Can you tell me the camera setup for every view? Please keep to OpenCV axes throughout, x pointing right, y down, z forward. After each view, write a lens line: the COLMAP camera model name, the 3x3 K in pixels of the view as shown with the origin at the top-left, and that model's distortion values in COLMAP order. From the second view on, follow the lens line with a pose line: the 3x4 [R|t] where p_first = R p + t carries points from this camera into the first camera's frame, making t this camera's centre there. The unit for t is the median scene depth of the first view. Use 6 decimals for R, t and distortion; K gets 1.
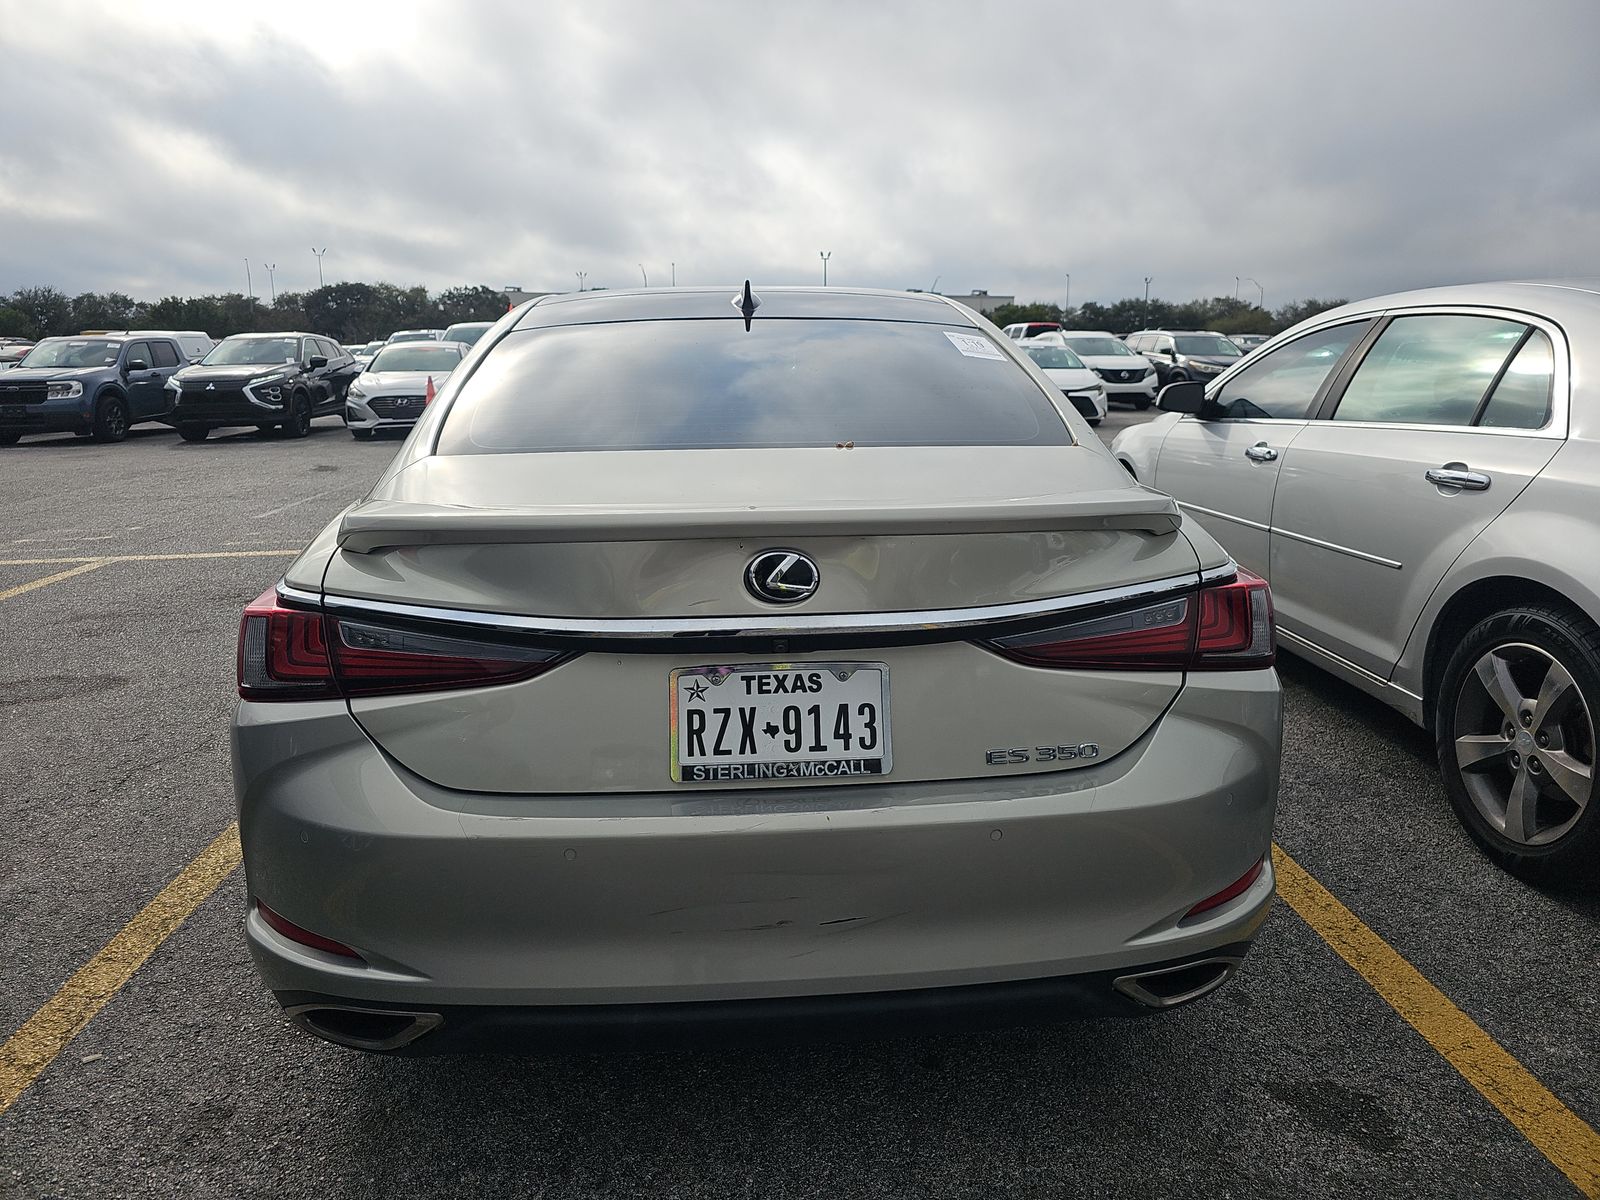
lens RADIAL K [[1078.9, 0, 732.7], [0, 1078.9, 579.2], [0, 0, 1]] dist [0.061378, -0.070083]
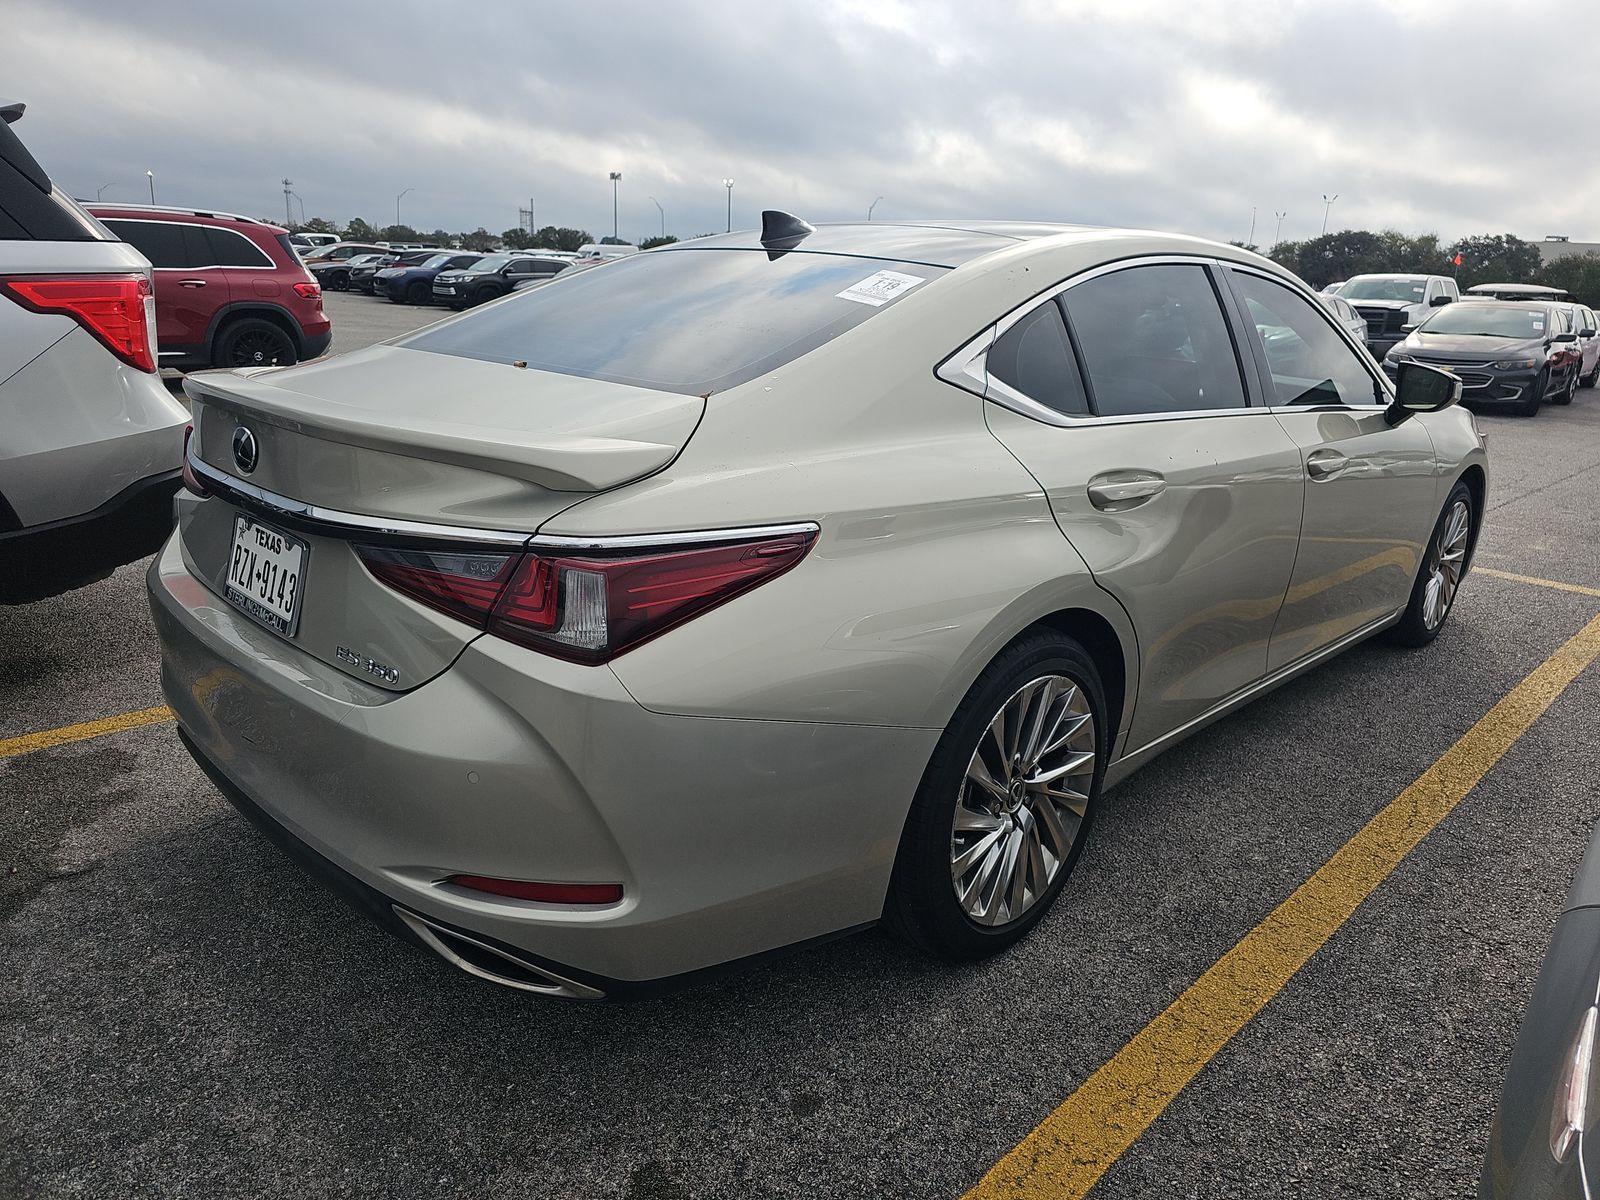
lens RADIAL K [[1074.1, 0, 800.9], [0, 1074.1, 583.0], [0, 0, 1]] dist [0.057441, -0.053219]
pose [[0.667650, 0.238983, -0.705075, 1.259101], [-0.205821, 0.969415, 0.133684, -0.137268], [0.715459, 0.055865, 0.696417, 0.558198]]
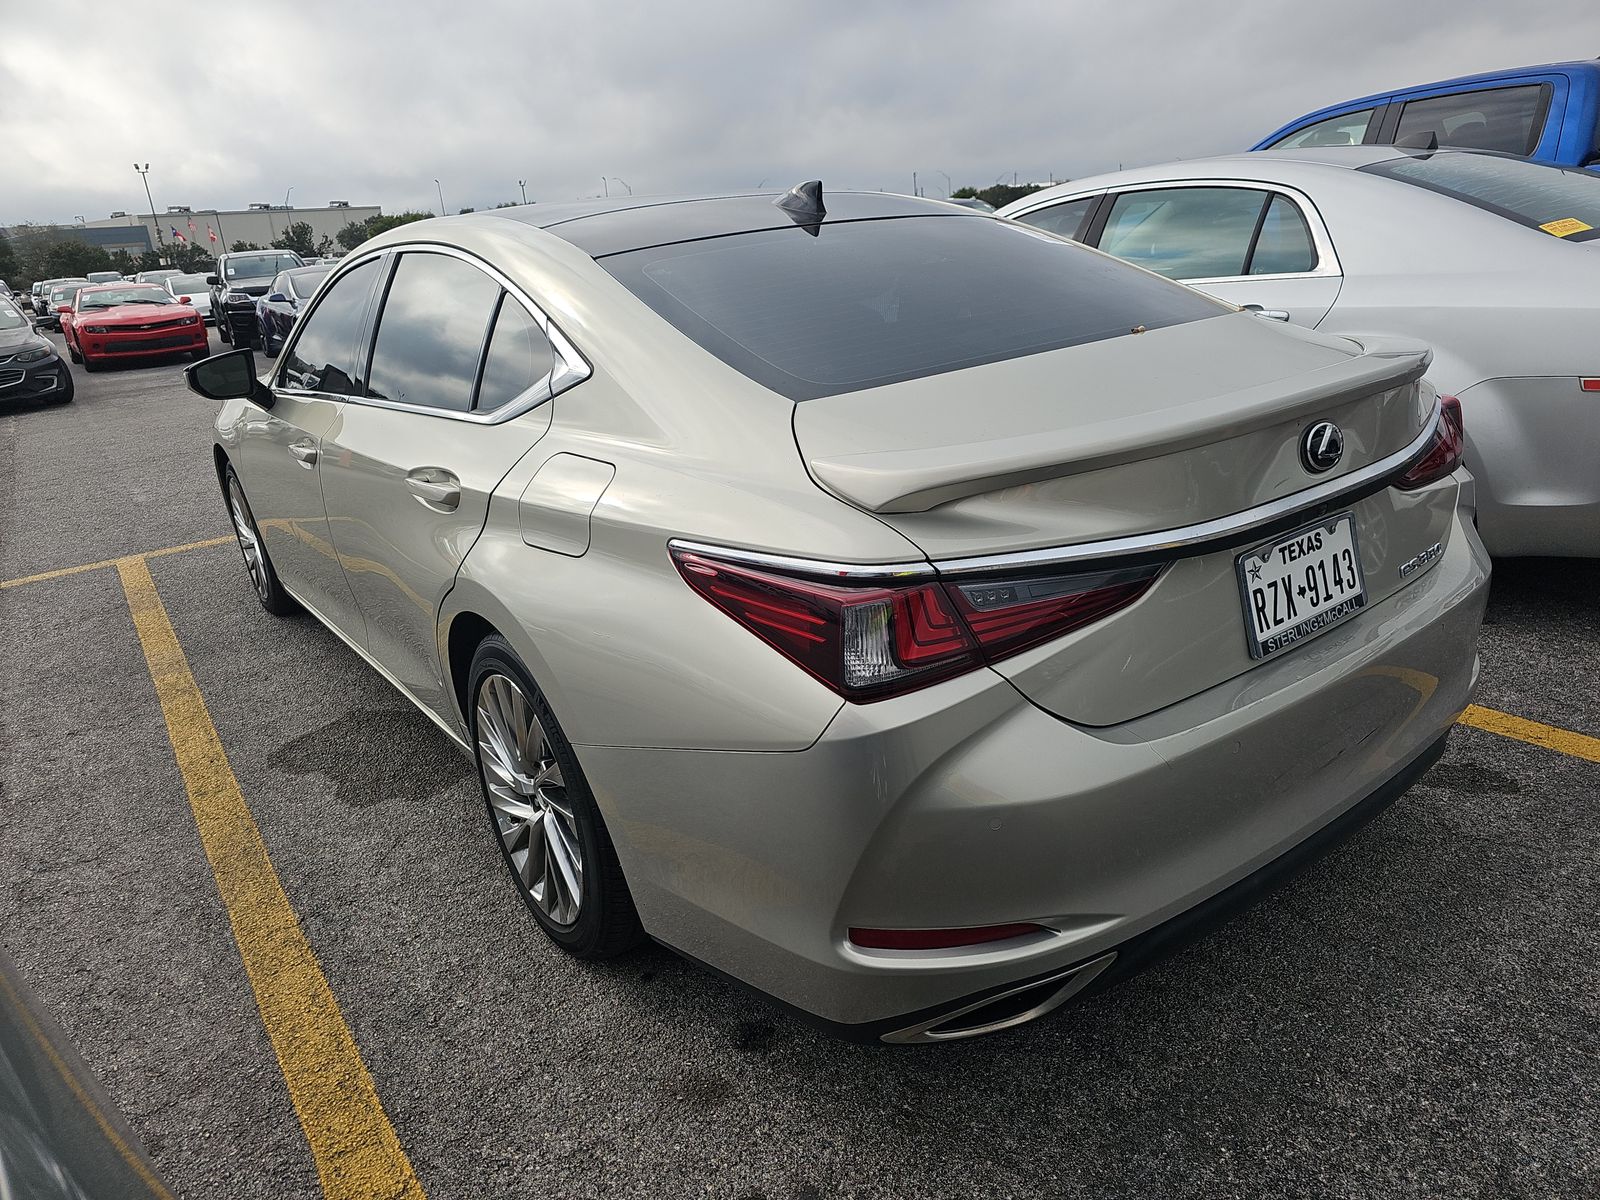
lens RADIAL K [[1047.6, 0, 797.8], [0, 1047.6, 580.9], [0, 0, 1]] dist [0.077555, -0.057162]
pose [[0.841470, -0.227270, 0.490180, -0.878170], [0.182987, 0.973491, 0.137229, -0.106615], [-0.508374, -0.025778, 0.860751, 0.319551]]
